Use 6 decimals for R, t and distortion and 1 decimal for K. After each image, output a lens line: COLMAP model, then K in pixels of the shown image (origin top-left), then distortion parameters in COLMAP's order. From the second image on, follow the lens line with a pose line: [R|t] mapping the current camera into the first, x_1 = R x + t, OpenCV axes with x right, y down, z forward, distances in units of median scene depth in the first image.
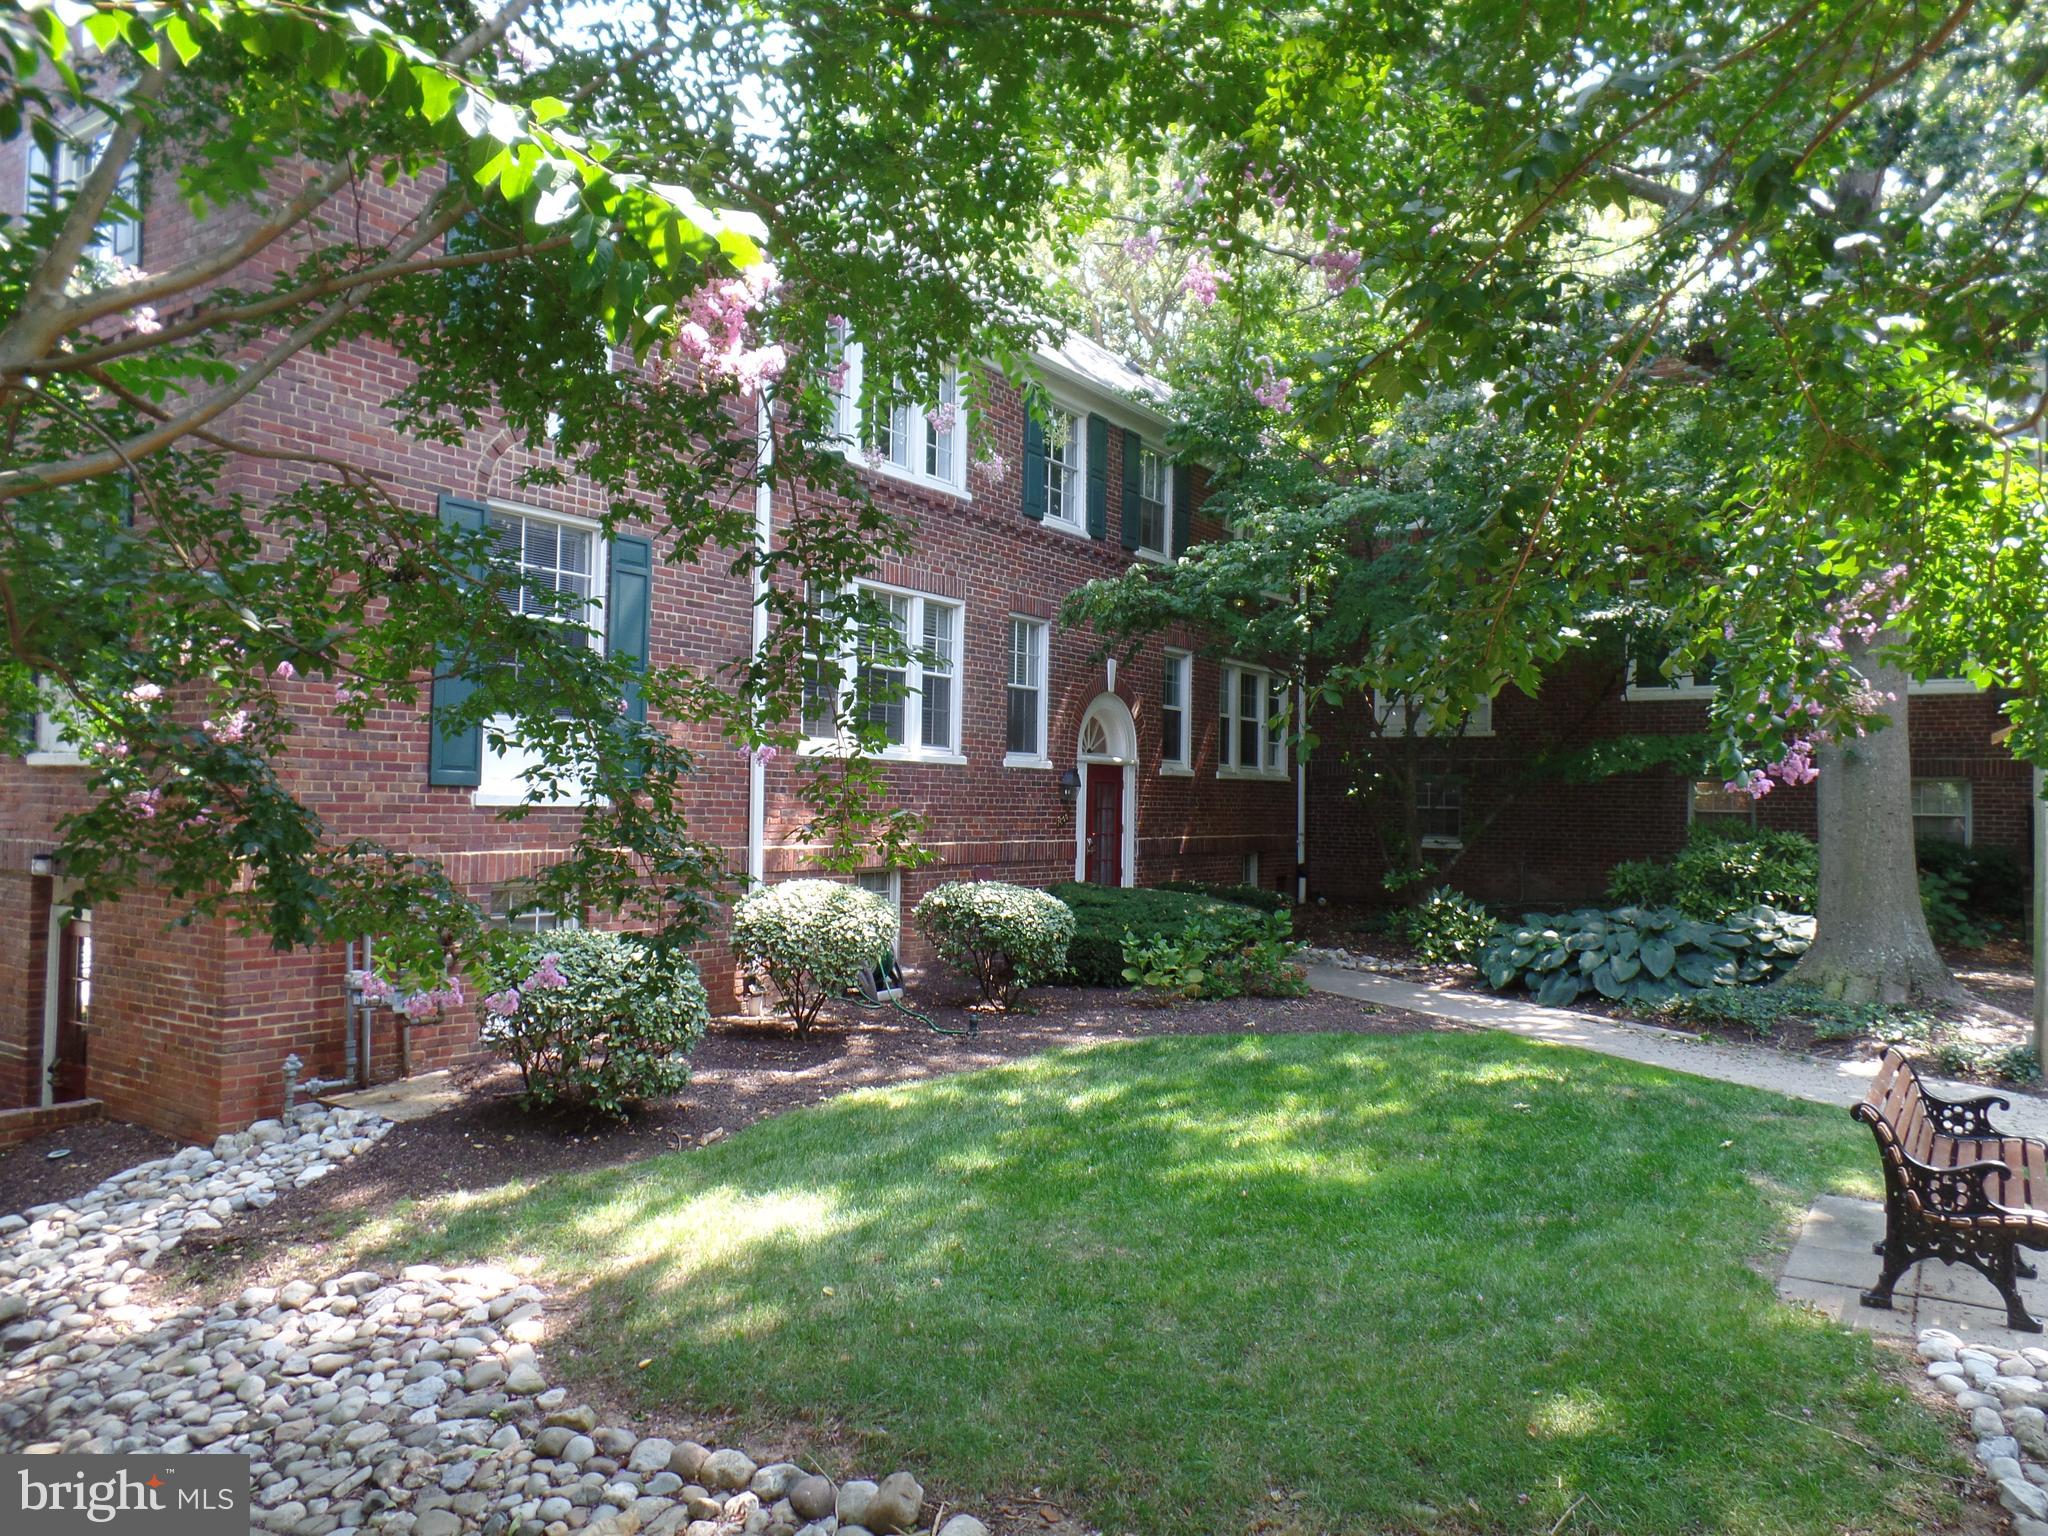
lens RADIAL K [[1415.0, 0, 1030.0], [0, 1415.0, 776.8], [0, 0, 1]] dist [-0.005582, 0.003281]
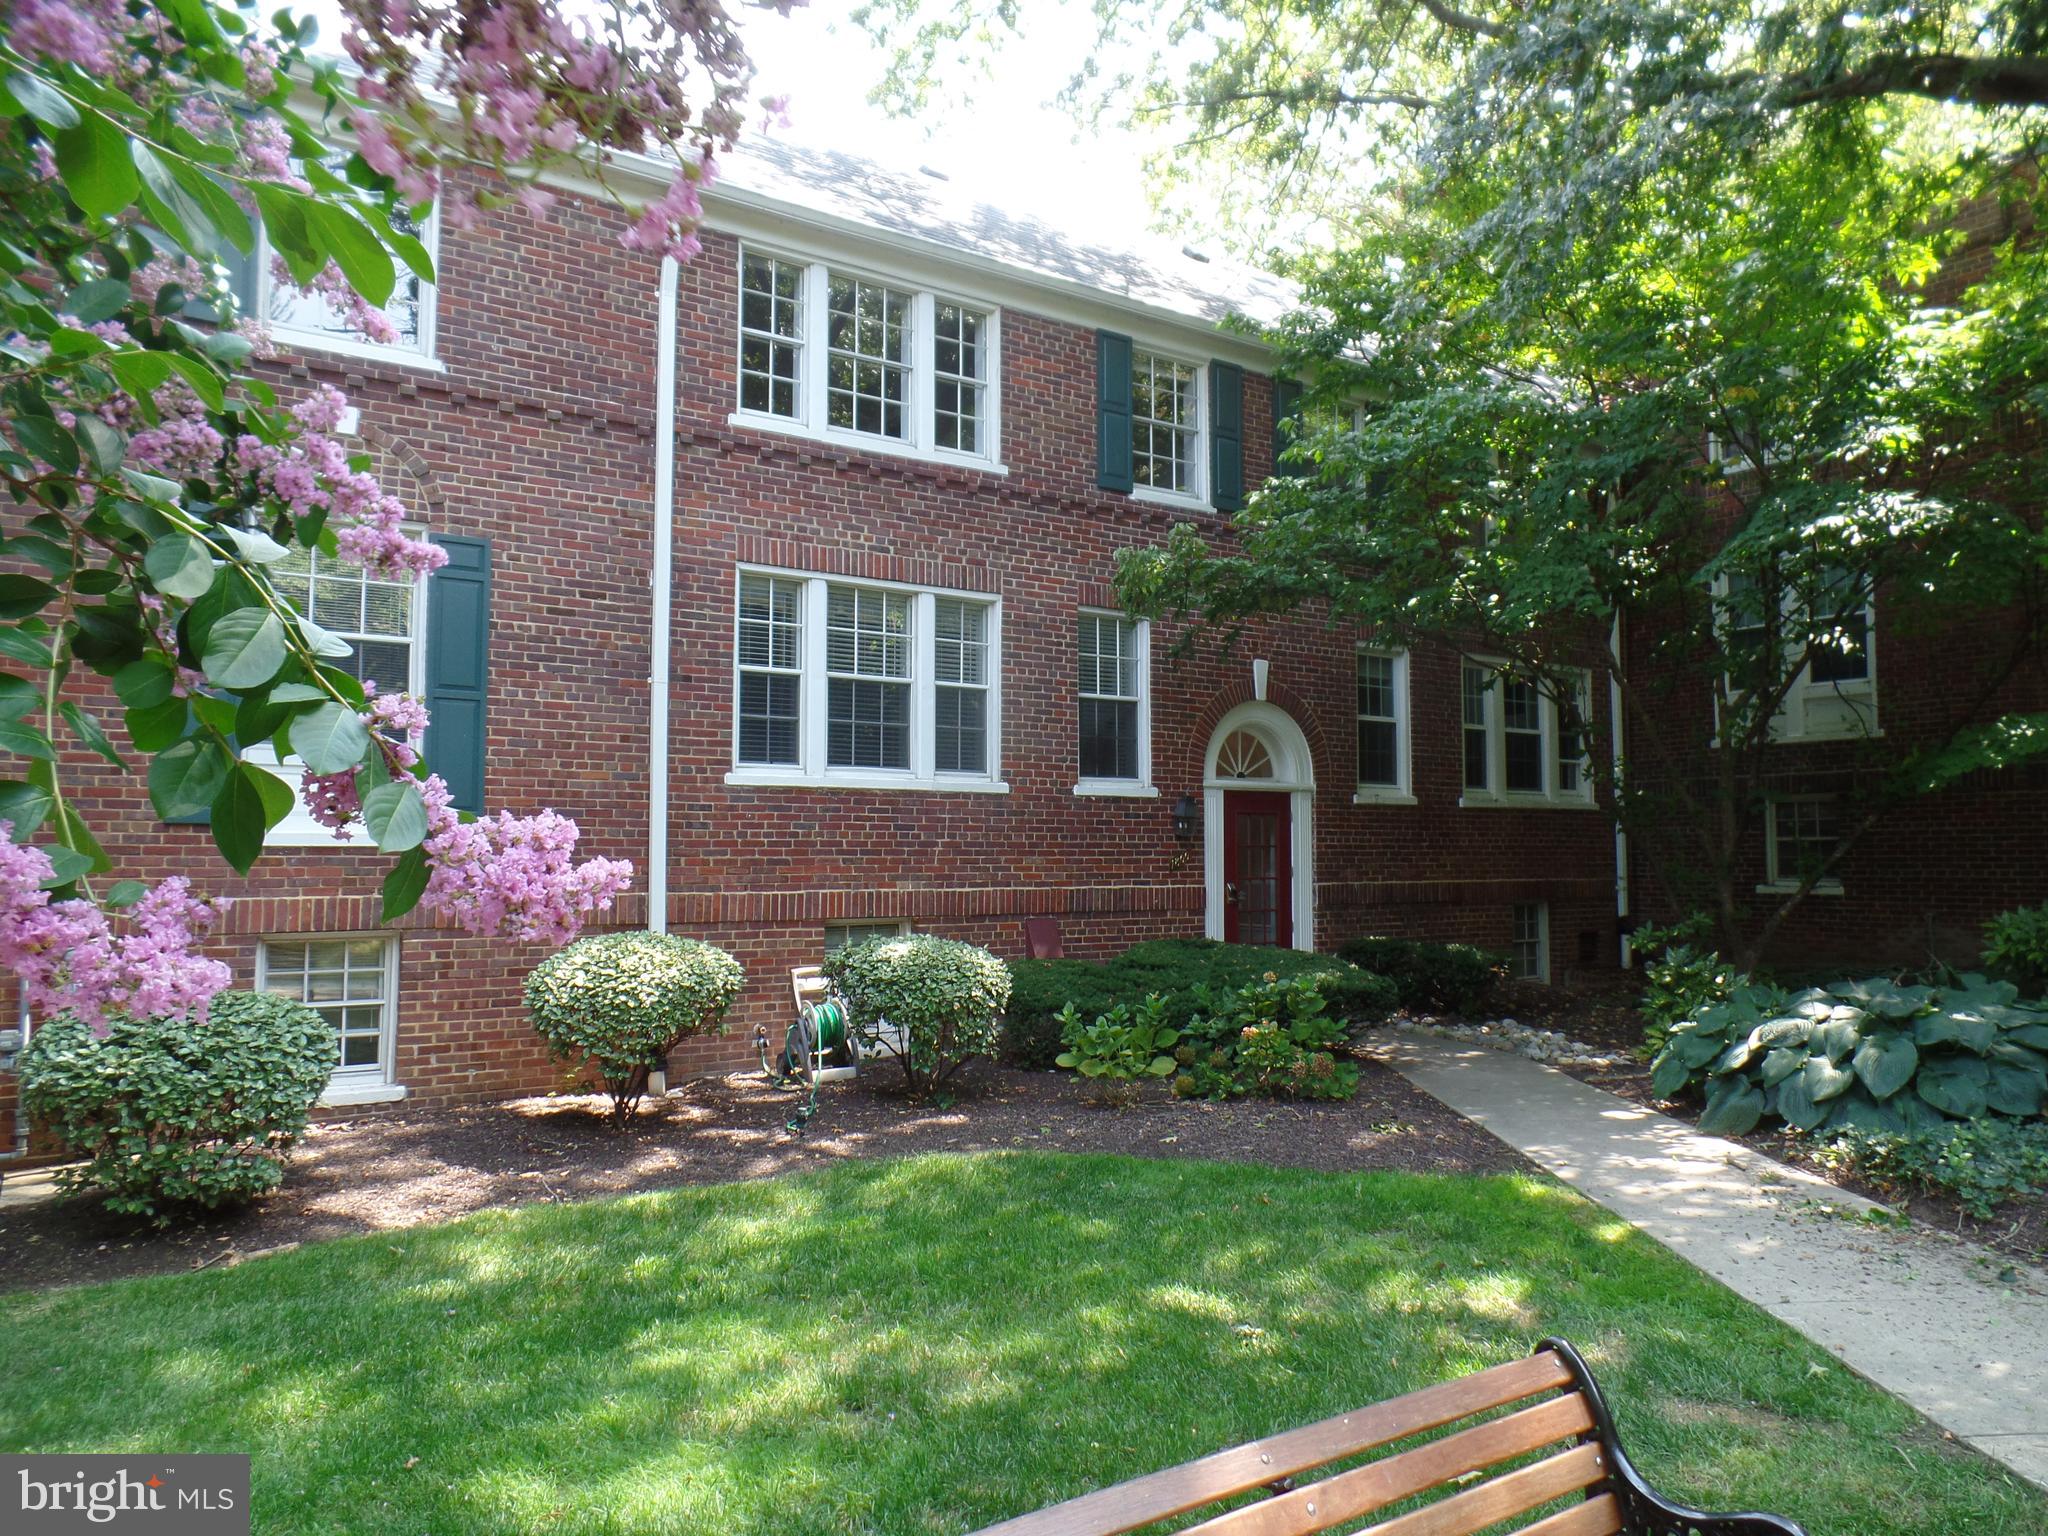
lens RADIAL K [[1415.0, 0, 1030.0], [0, 1415.0, 776.8], [0, 0, 1]] dist [-0.005582, 0.003281]
pose [[0.925391, -0.039495, -0.376951, 0.256856], [0.023831, 0.998651, -0.046130, 0.018697], [0.378264, 0.033705, 0.925084, 0.227323]]
